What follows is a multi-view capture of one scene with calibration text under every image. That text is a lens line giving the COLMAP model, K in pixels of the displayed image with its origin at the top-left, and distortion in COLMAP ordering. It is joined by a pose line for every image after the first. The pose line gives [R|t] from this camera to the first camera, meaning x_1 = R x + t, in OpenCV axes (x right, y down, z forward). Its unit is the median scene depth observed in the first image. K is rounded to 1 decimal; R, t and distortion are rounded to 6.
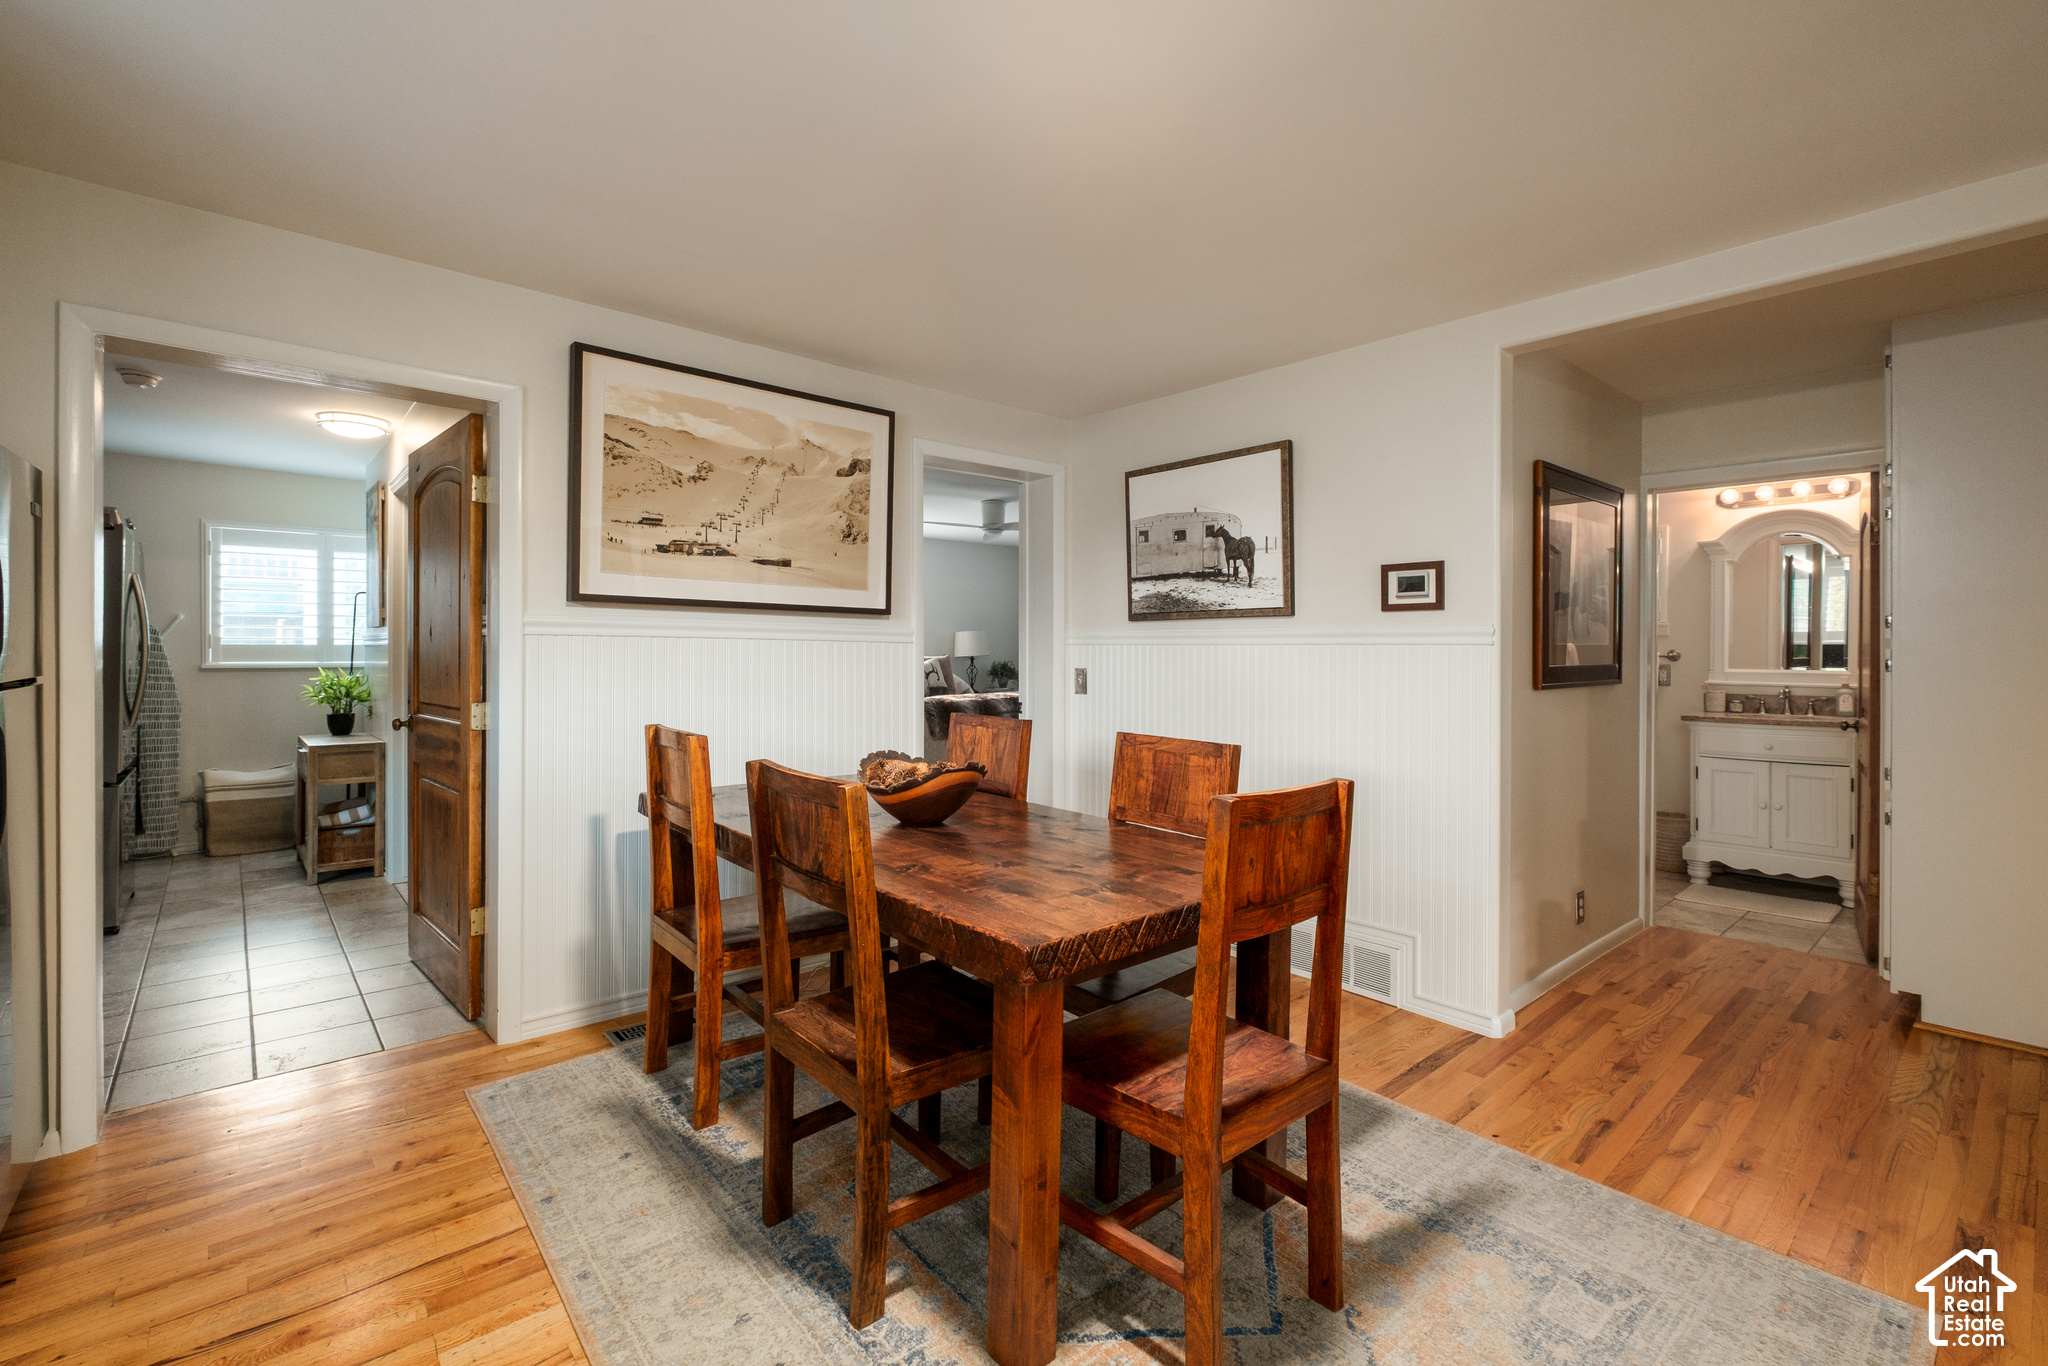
lens RADIAL K [[896.3, 0, 1018.5], [0, 896.3, 645.7], [0, 0, 1]] dist [0.000107, -0.000006]
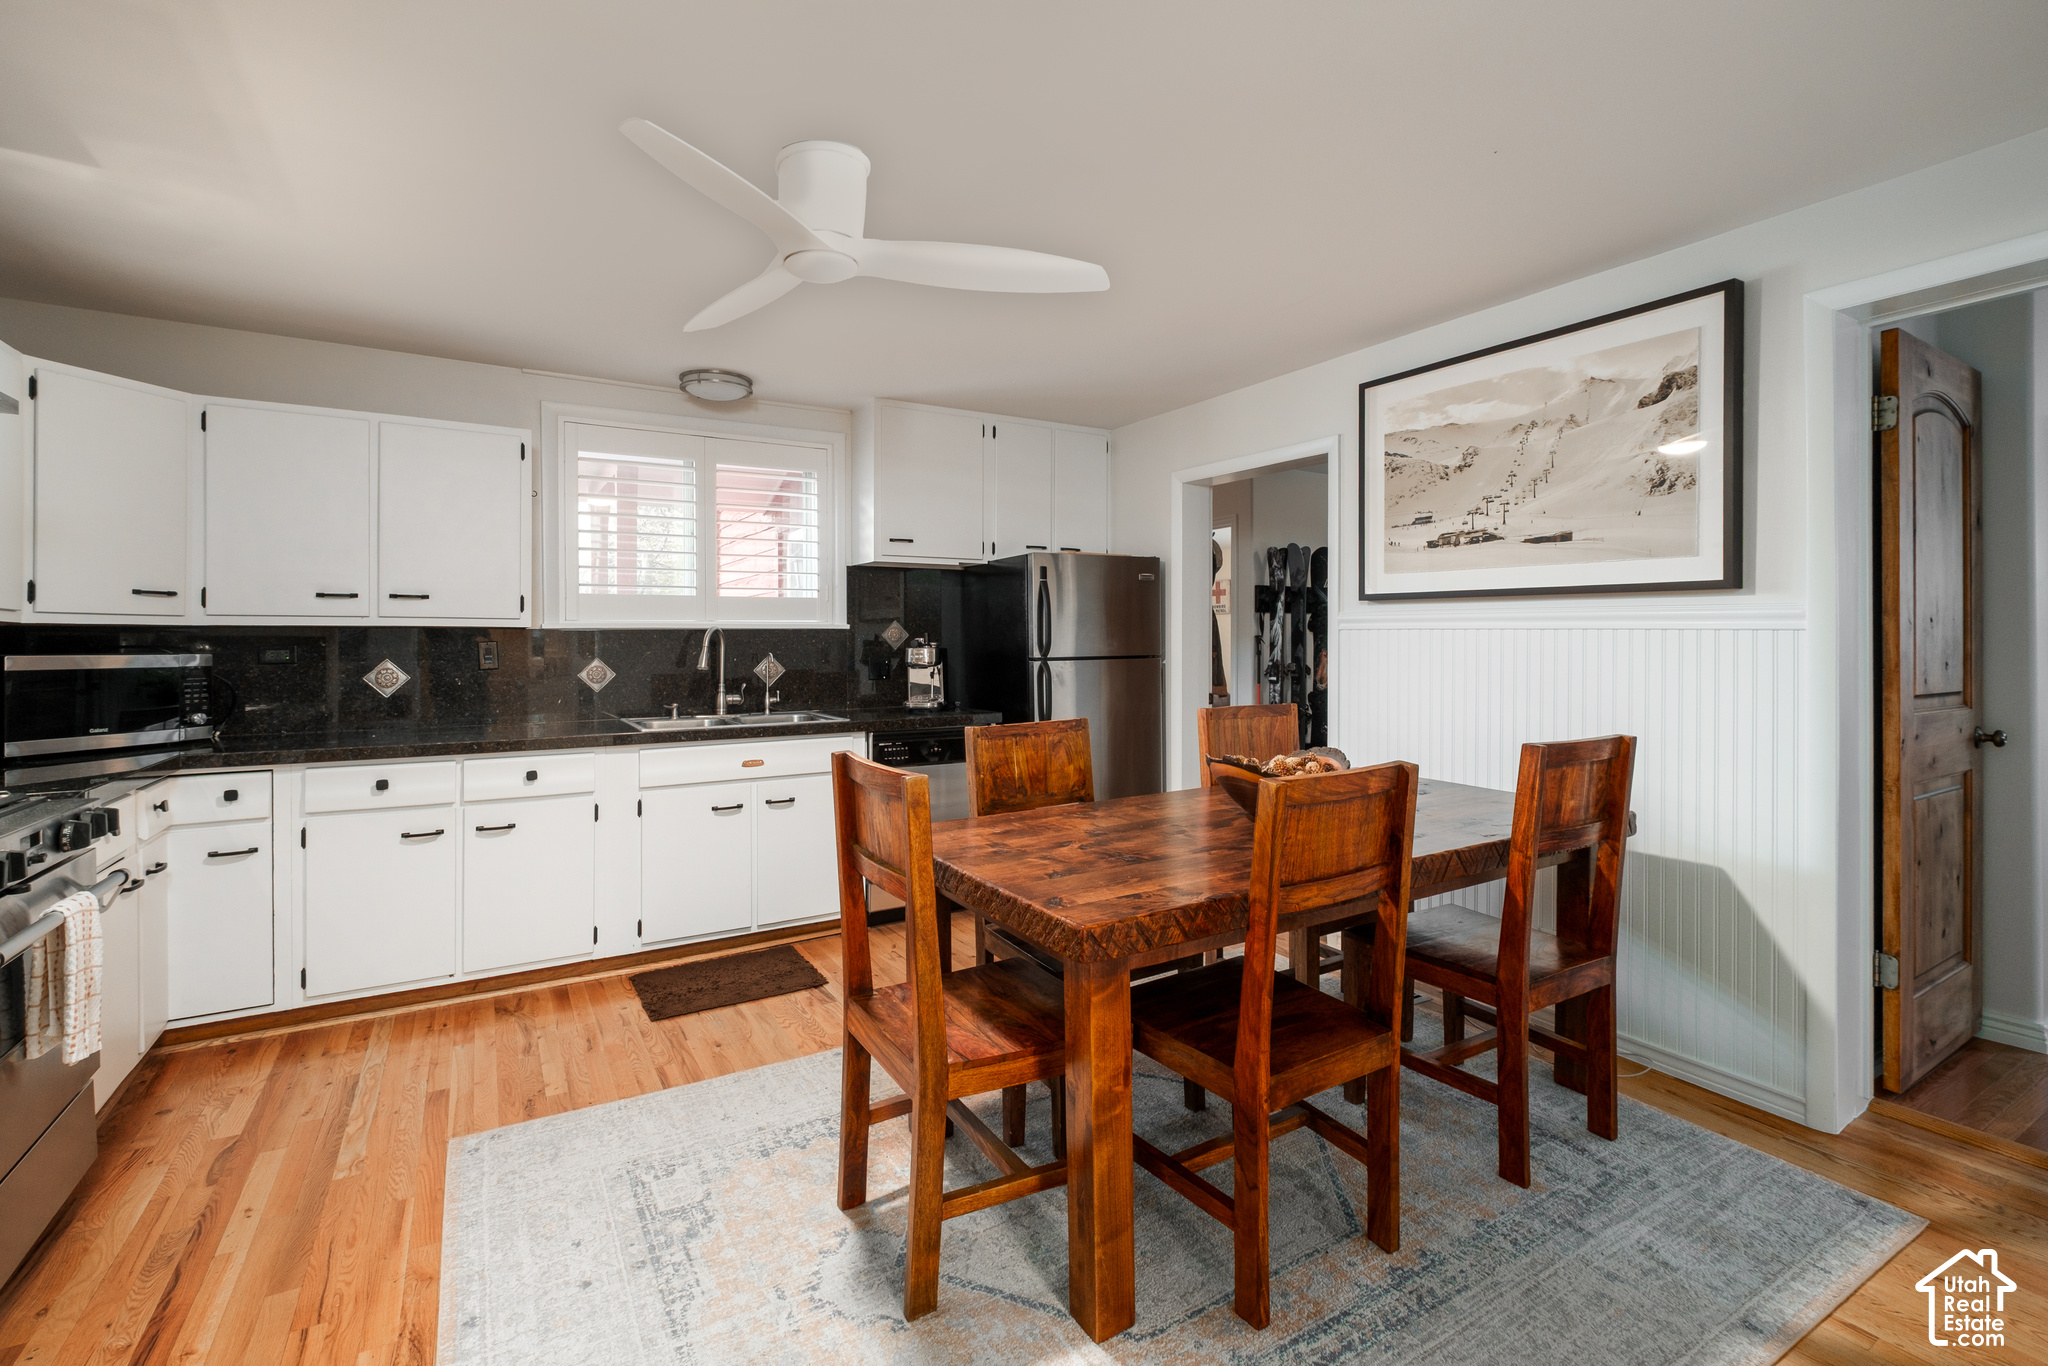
lens RADIAL K [[896.3, 0, 1018.5], [0, 896.3, 645.7], [0, 0, 1]] dist [0.000107, -0.000006]
pose [[-0.190870, 0.001055, -0.981615, 0.665691], [-0.001877, 0.999997, 0.001440, 0.008344], [0.981614, 0.002117, -0.190867, 0.676498]]
